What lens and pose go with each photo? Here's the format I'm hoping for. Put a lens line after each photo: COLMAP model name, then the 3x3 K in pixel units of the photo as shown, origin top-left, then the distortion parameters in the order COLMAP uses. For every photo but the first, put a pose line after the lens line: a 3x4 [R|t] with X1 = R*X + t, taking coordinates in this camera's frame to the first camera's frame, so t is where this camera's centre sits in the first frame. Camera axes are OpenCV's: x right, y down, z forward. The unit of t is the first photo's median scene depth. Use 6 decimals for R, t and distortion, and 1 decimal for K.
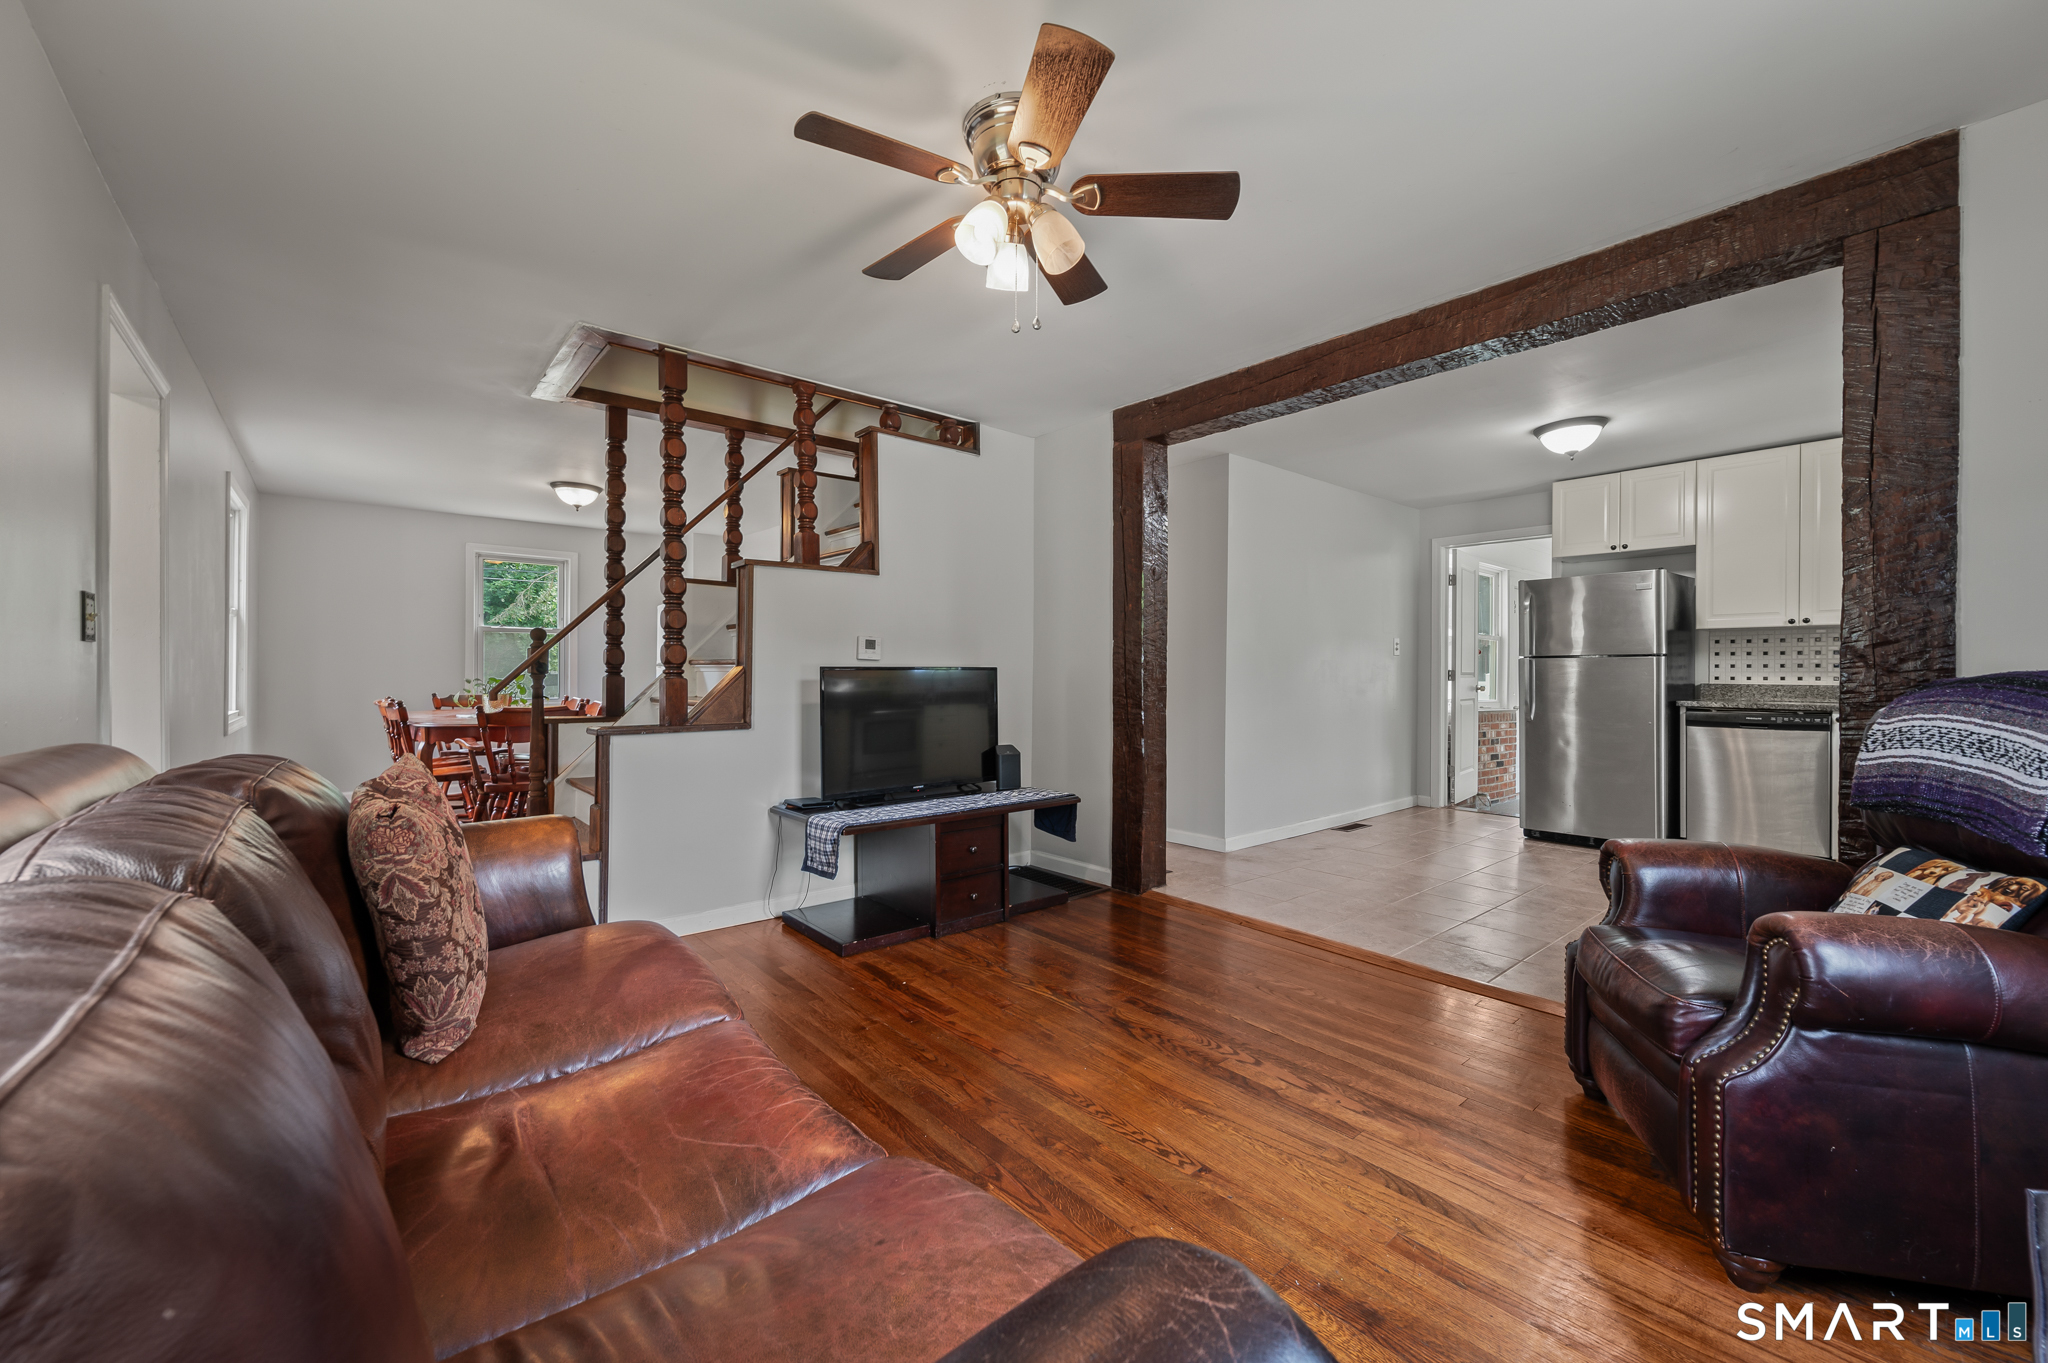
lens RADIAL K [[820.2, 0, 1122.8], [0, 820.2, 665.2], [0, 0, 1]] dist [0.004421, 0.000931]
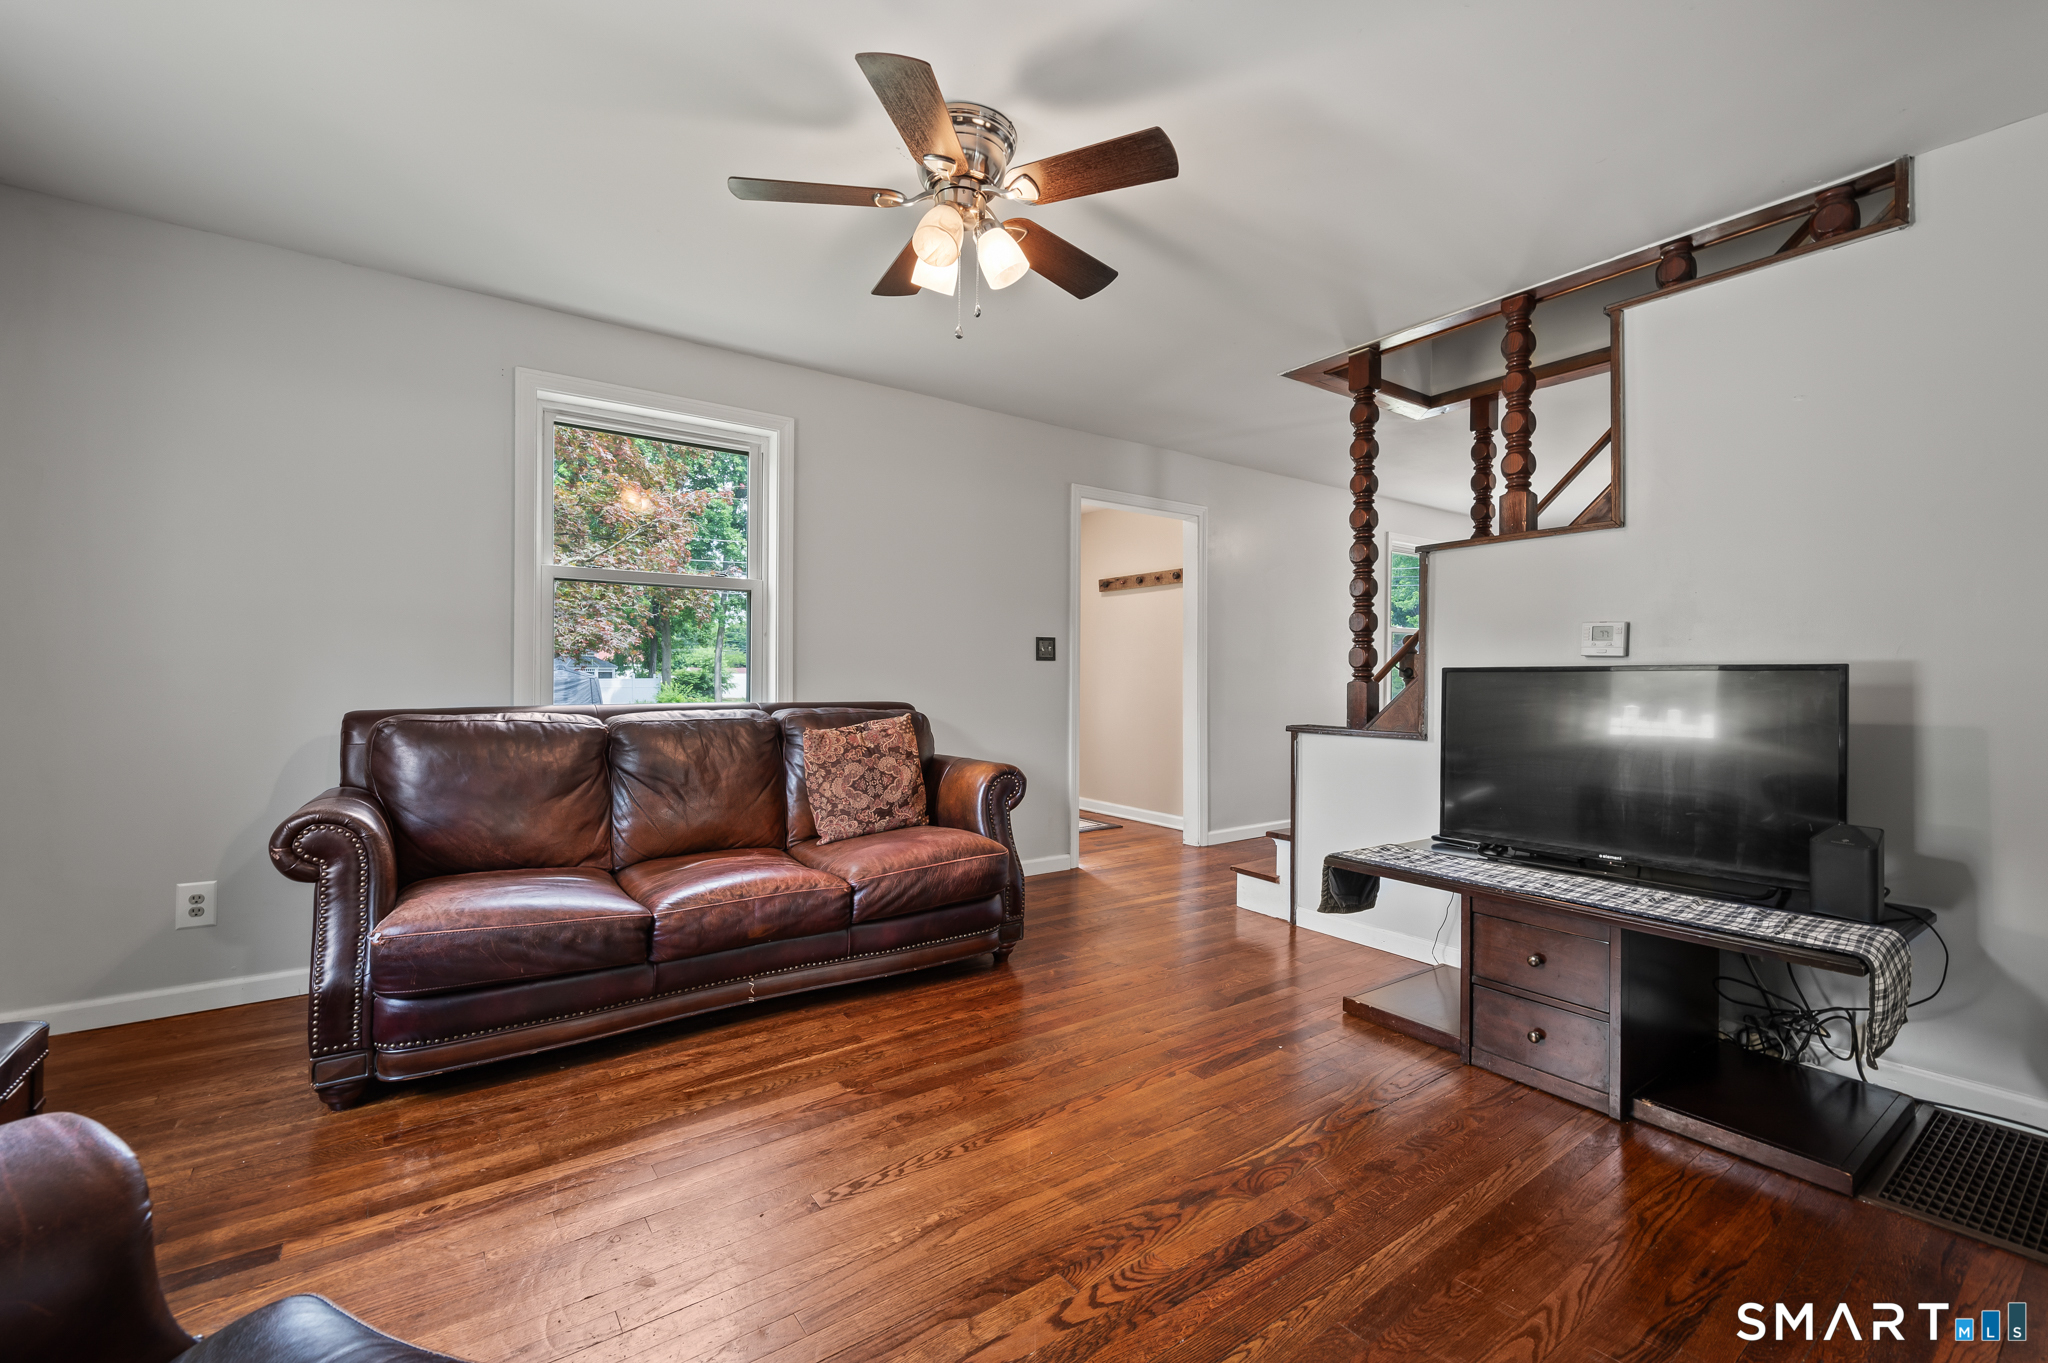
lens RADIAL K [[820.2, 0, 954.6], [0, 820.2, 671.7], [0, 0, 1]] dist [0.004421, 0.000931]
pose [[-0.184327, -0.010243, -0.982812, 0.746784], [0.007414, 0.999903, -0.011811, 0.014411], [0.982837, -0.009464, -0.184233, 1.002531]]
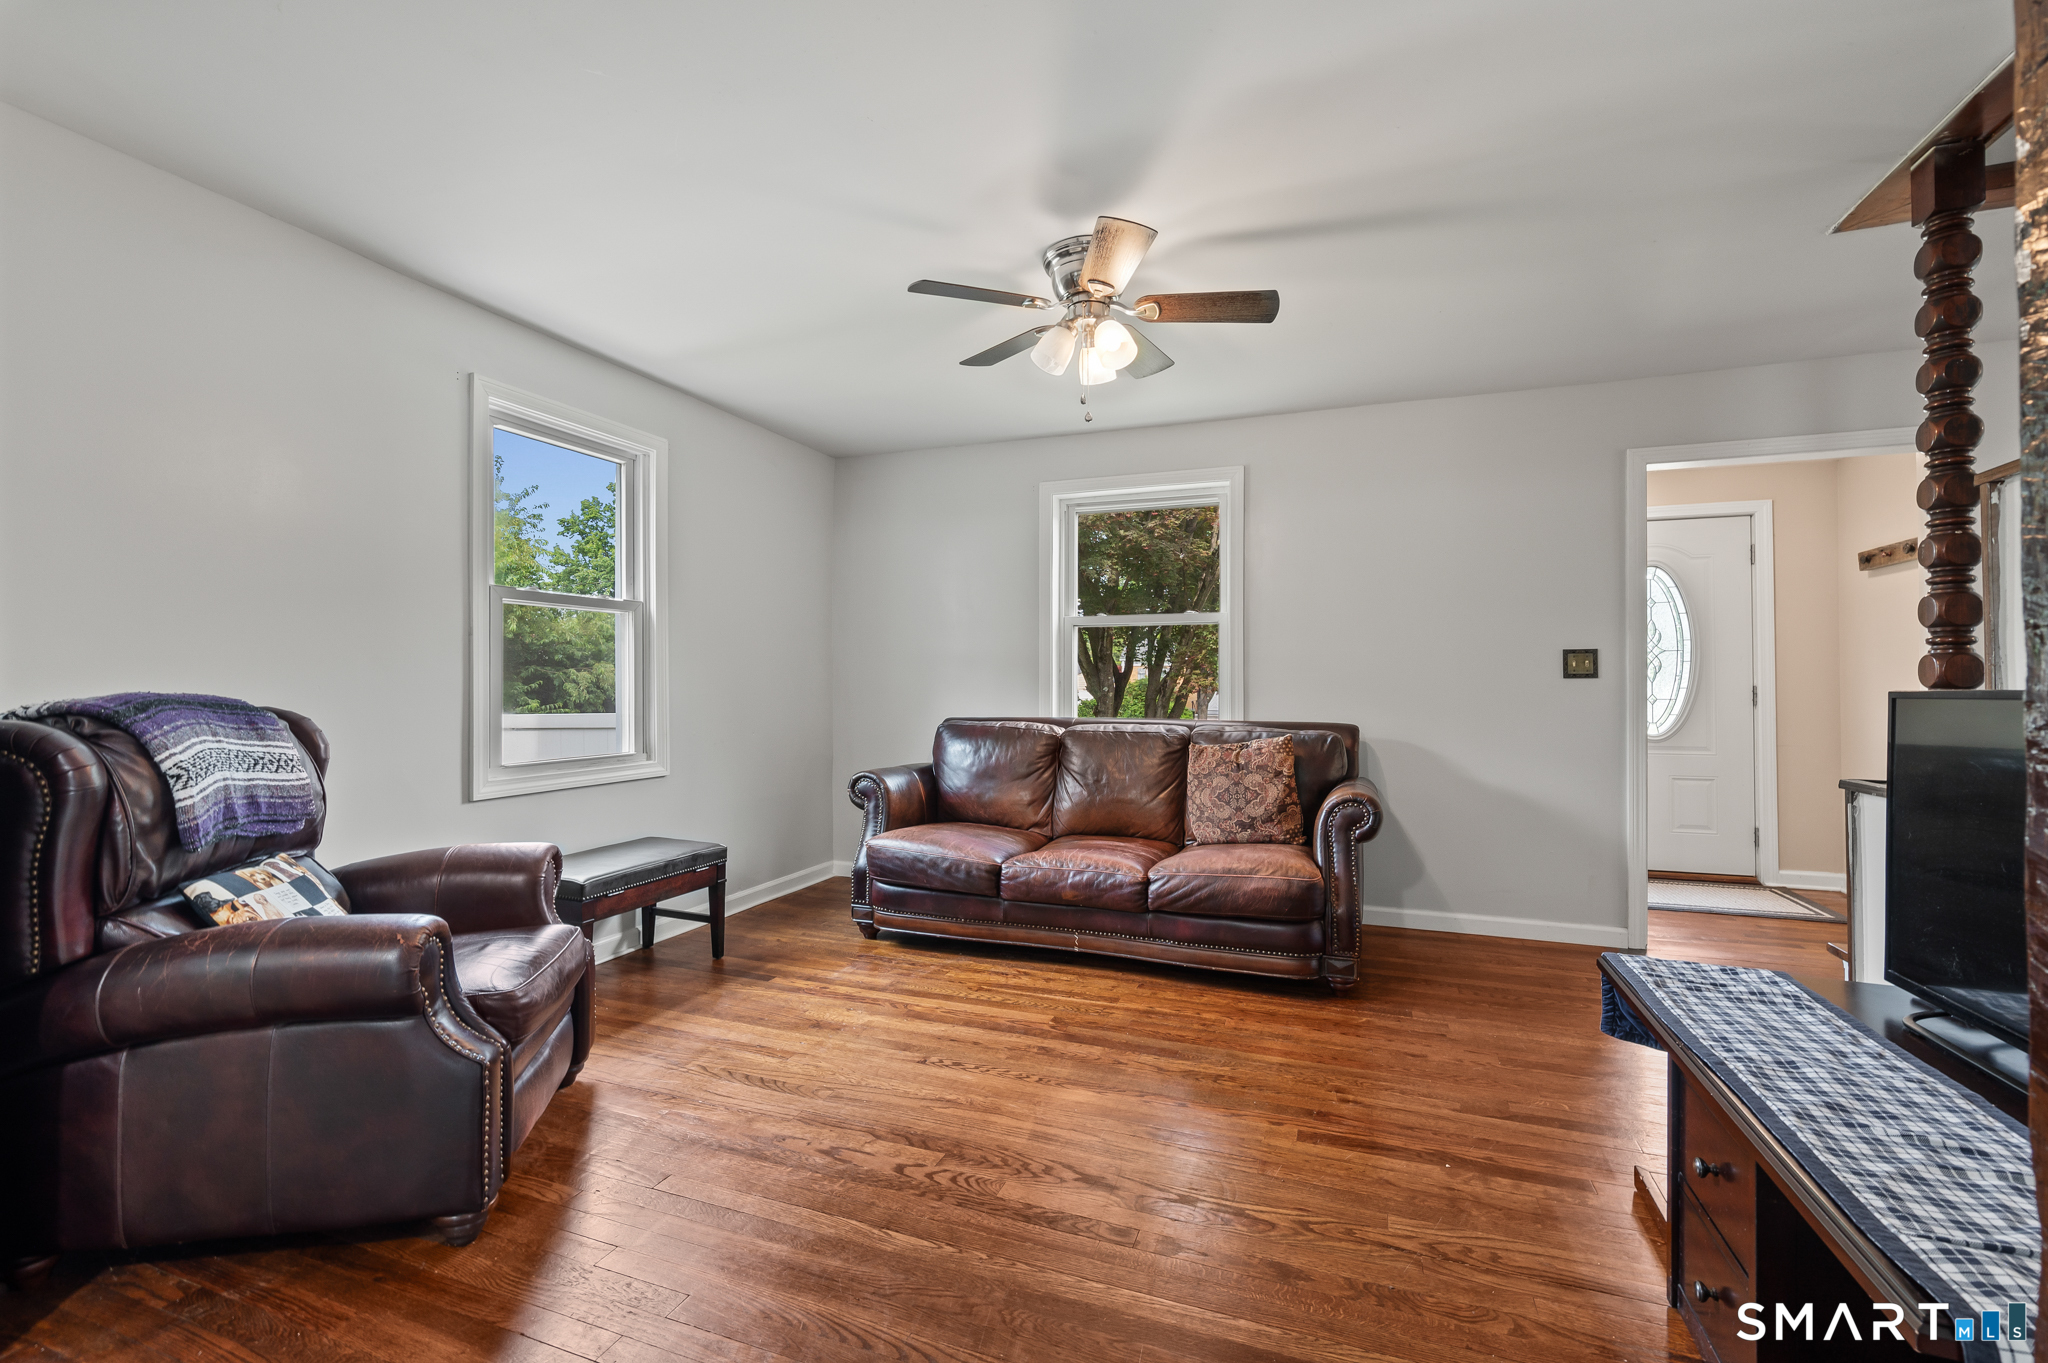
lens RADIAL K [[820.2, 0, 1085.3], [0, 820.2, 674.6], [0, 0, 1]] dist [0.004421, 0.000931]
pose [[-0.888670, -0.015568, -0.458283, 0.372452], [-0.000900, 0.999481, -0.032206, 0.010873], [0.458547, -0.028208, -0.888223, 1.771532]]
